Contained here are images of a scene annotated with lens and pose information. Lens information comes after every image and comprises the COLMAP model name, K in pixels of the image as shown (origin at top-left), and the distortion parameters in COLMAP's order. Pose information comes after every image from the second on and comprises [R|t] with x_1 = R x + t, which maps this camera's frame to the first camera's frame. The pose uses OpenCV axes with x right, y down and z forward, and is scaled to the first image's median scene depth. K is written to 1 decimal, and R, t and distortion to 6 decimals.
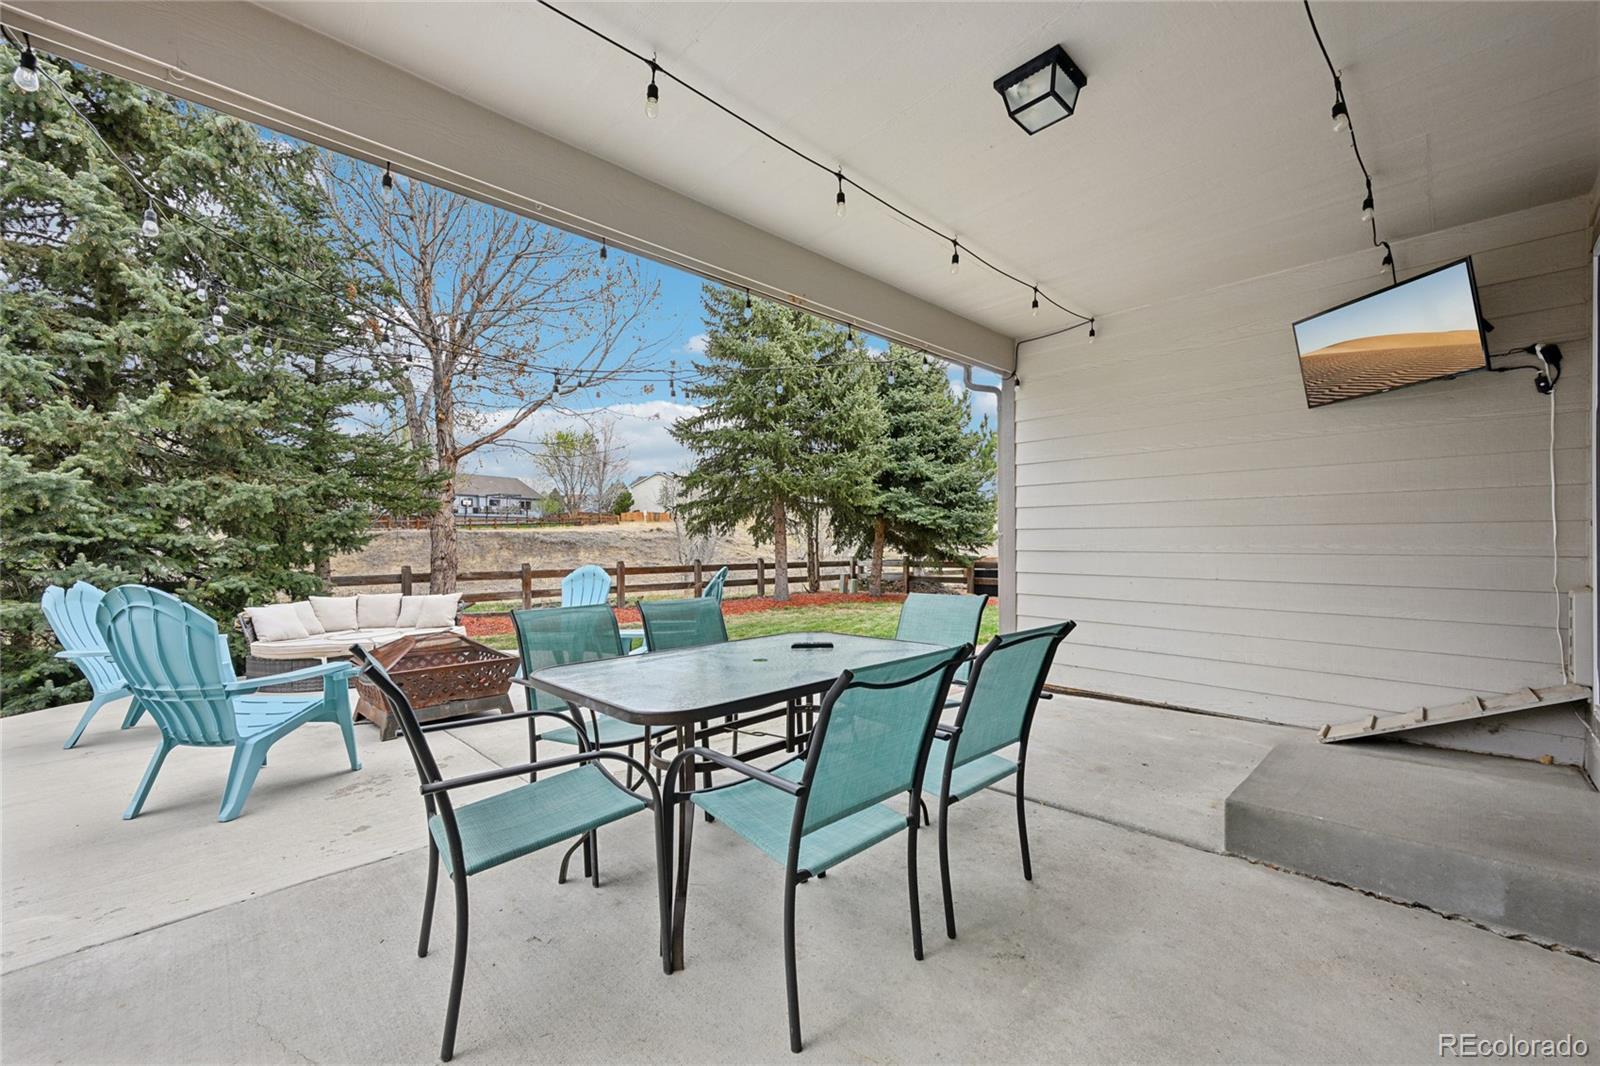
lens RADIAL K [[630.2, 0, 805.2], [0, 630.2, 536.4], [0, 0, 1]] dist [-0.004521, 0.000953]
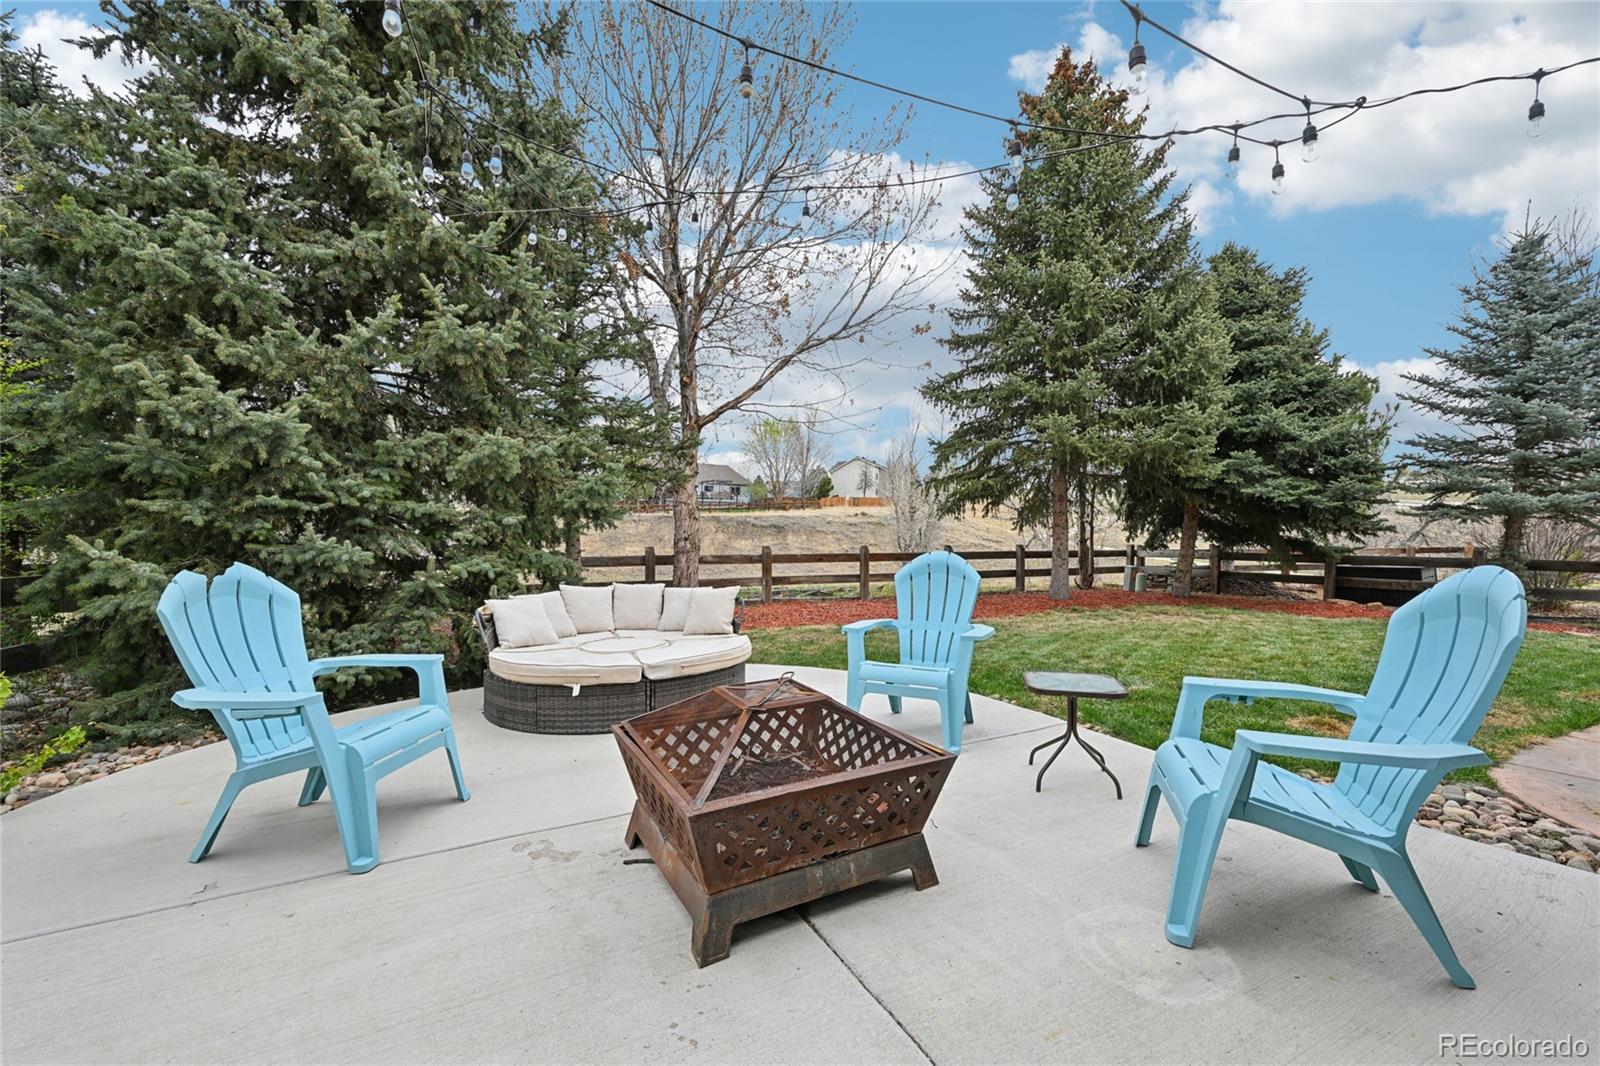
lens RADIAL K [[630.2, 0, 799.2], [0, 630.2, 532.0], [0, 0, 1]] dist [-0.004521, 0.000953]
pose [[0.952630, 0.010985, -0.303934, -0.147050], [-0.006311, 0.999846, 0.016357, 0.008948], [0.304067, -0.013664, 0.952553, 0.189446]]
